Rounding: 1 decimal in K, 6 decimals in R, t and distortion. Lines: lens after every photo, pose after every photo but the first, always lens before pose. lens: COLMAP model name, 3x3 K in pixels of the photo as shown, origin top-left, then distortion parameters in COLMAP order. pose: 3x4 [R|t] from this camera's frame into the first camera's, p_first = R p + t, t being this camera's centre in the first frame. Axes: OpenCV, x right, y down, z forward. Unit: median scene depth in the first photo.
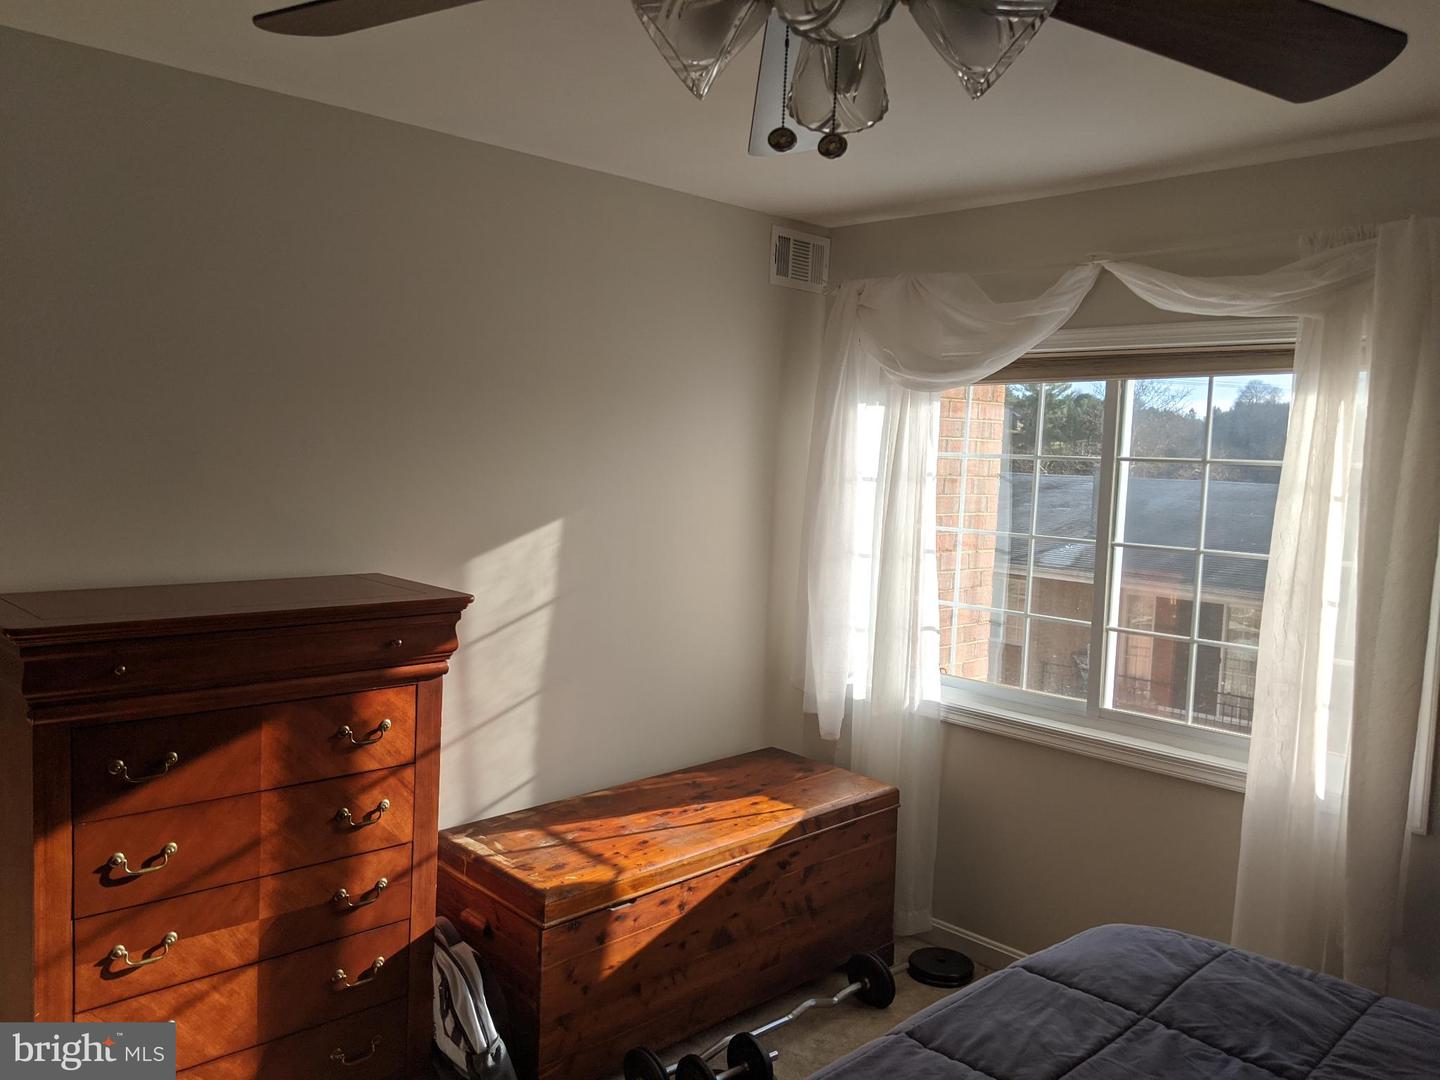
lens RADIAL K [[1156.2, 0, 715.0], [0, 1156.2, 540.0], [0, 0, 1]] dist [0.081355, -0.140859]
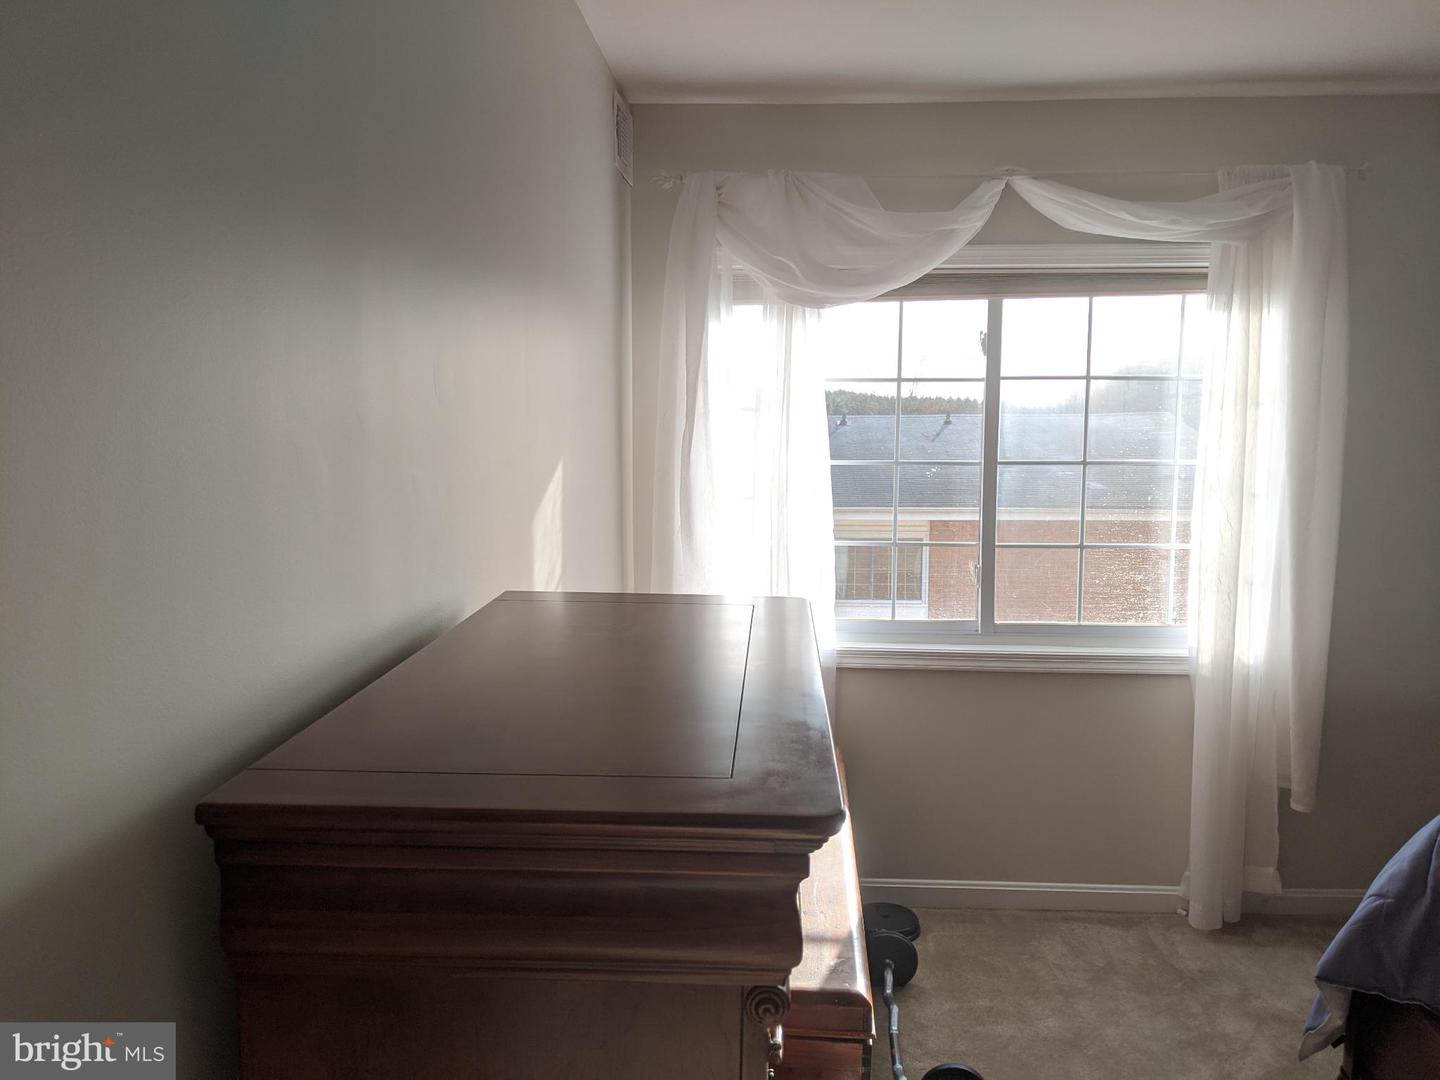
lens RADIAL K [[1156.2, 0, 721.0], [0, 1156.2, 533.4], [0, 0, 1]] dist [0.081355, -0.140859]
pose [[0.723670, -0.110567, 0.681232, -0.554576], [0.075584, 0.993843, 0.081013, -0.036545], [-0.685995, -0.007136, 0.727571, 0.444392]]
